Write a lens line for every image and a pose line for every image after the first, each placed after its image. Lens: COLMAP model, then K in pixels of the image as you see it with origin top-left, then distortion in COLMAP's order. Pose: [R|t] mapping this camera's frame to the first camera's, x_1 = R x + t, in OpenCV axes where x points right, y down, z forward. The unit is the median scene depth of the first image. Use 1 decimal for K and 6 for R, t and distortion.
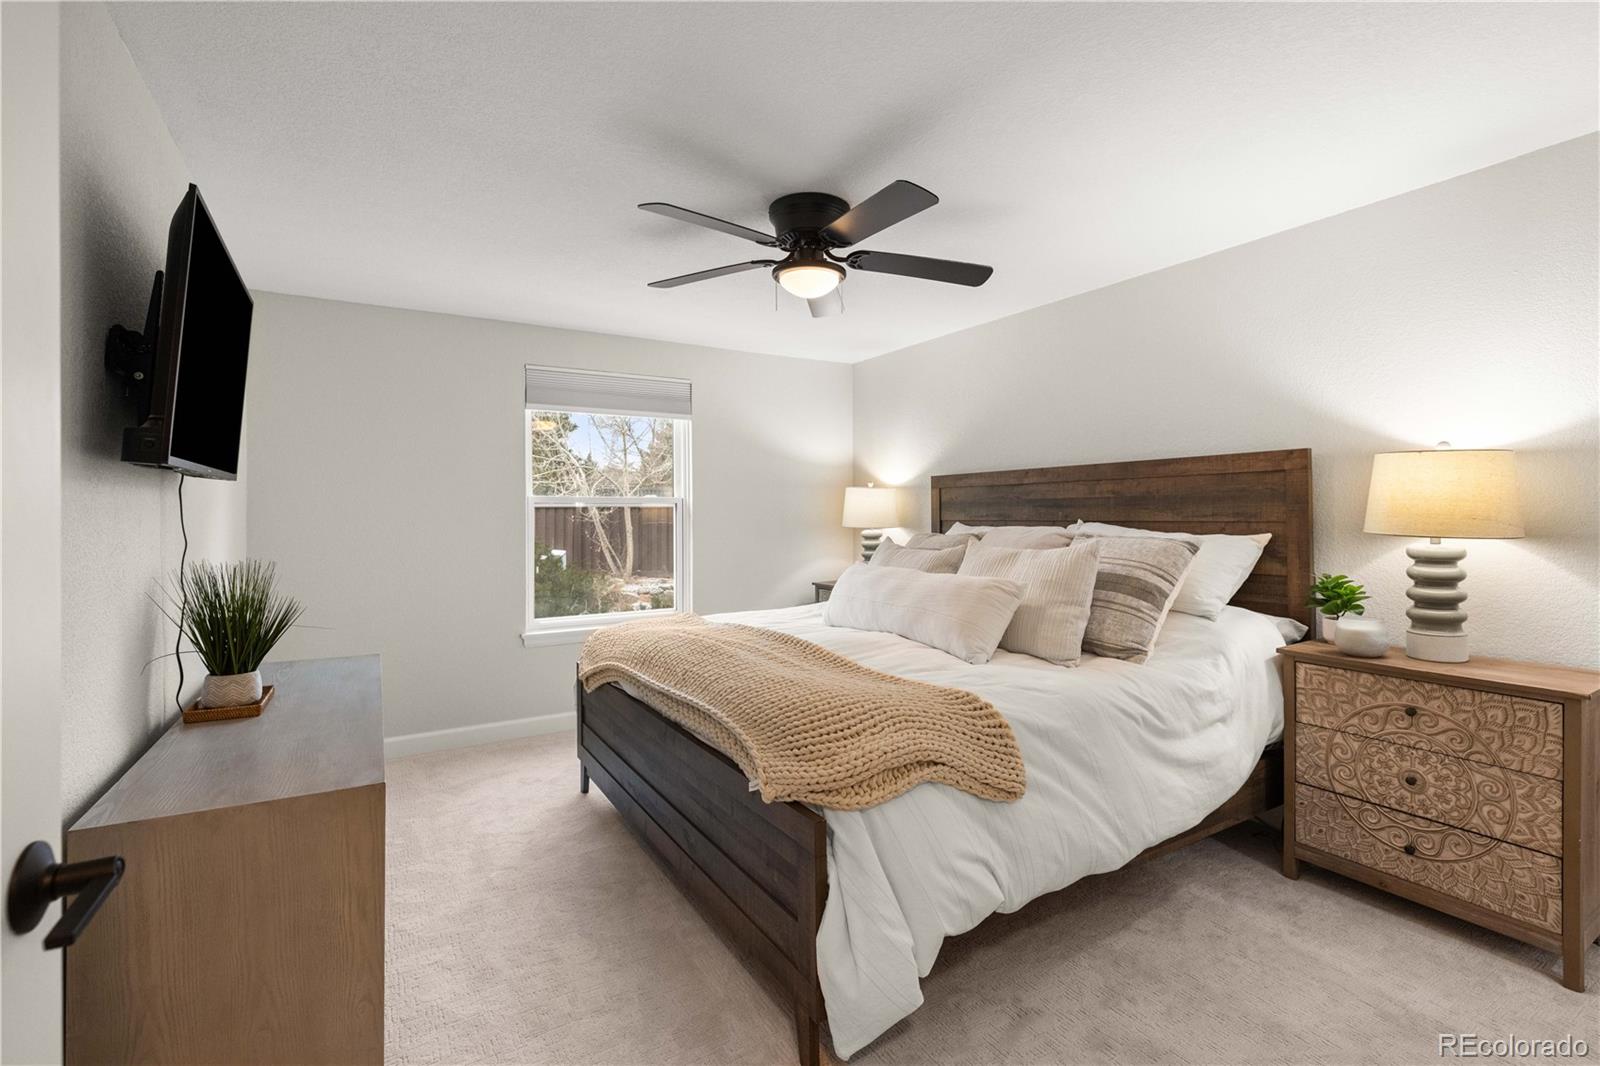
lens RADIAL K [[740.2, 0, 798.9], [0, 740.2, 532.1], [0, 0, 1]] dist [0.000349, 0.000042]
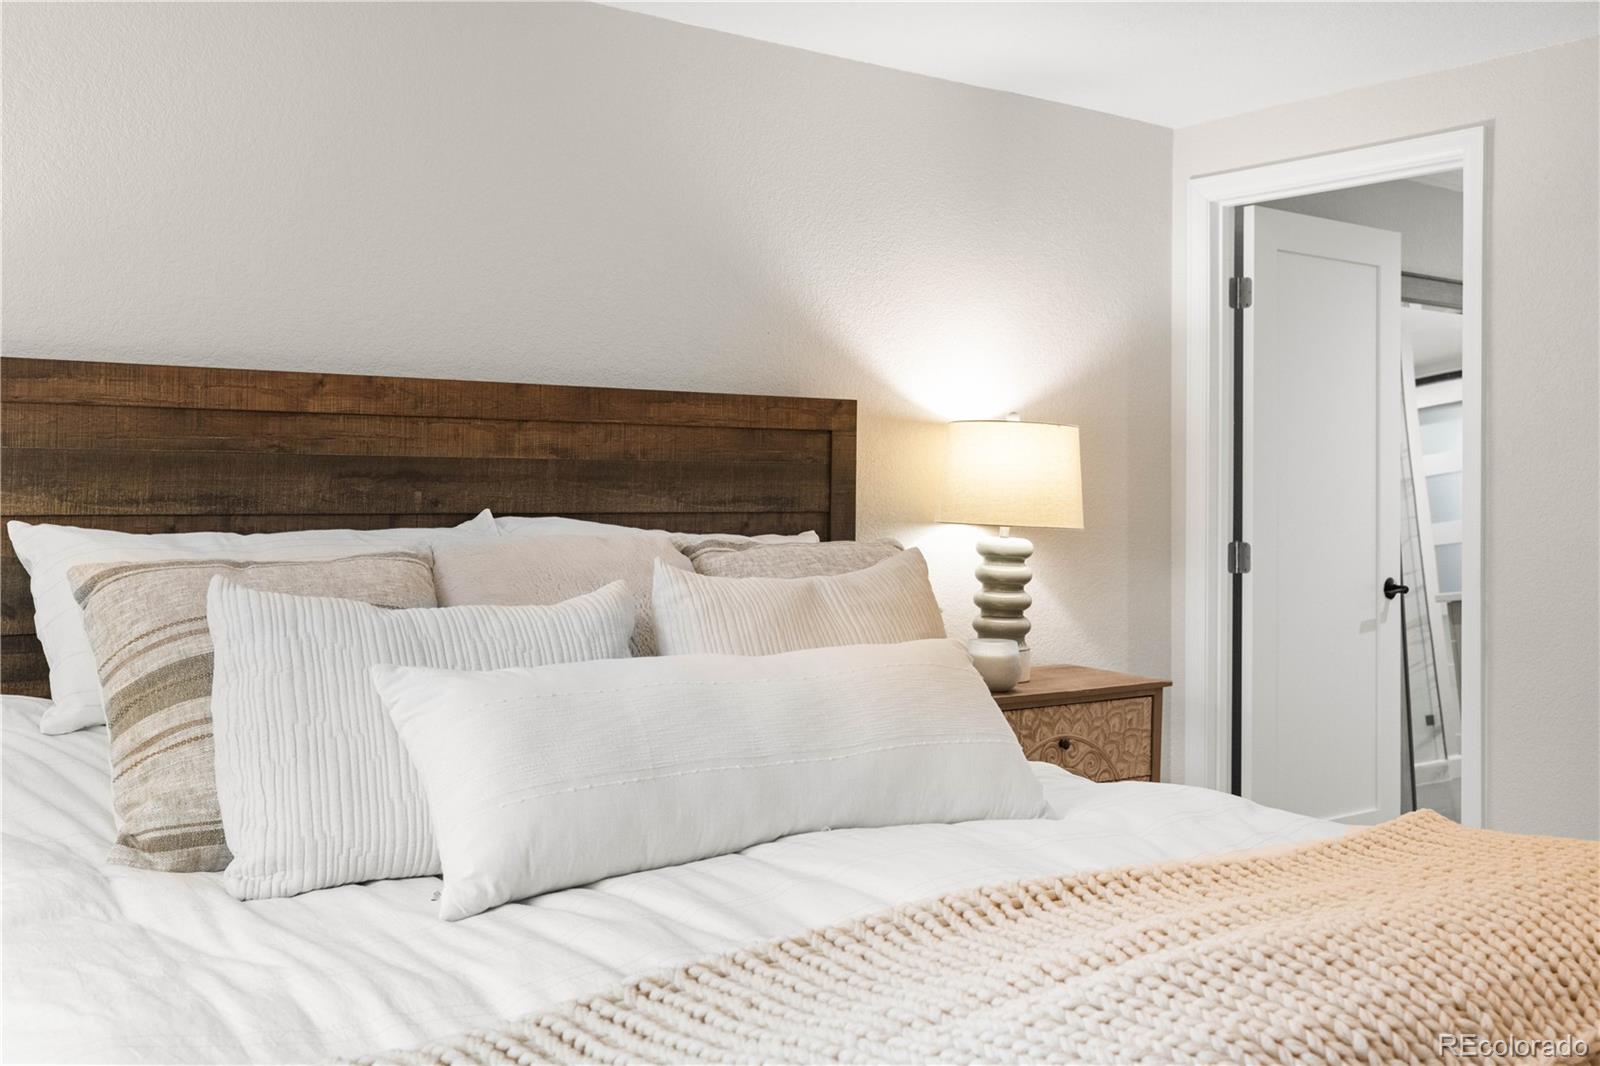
lens RADIAL K [[1539.5, 0, 799.1], [0, 1539.5, 529.4], [0, 0, 1]] dist [-0.001267, 0.000000]
pose [[-0.102311, -0.015422, 0.994633, -0.569556], [0.019564, 0.999655, 0.017512, -0.019701], [-0.994560, 0.021251, -0.101974, 1.009017]]
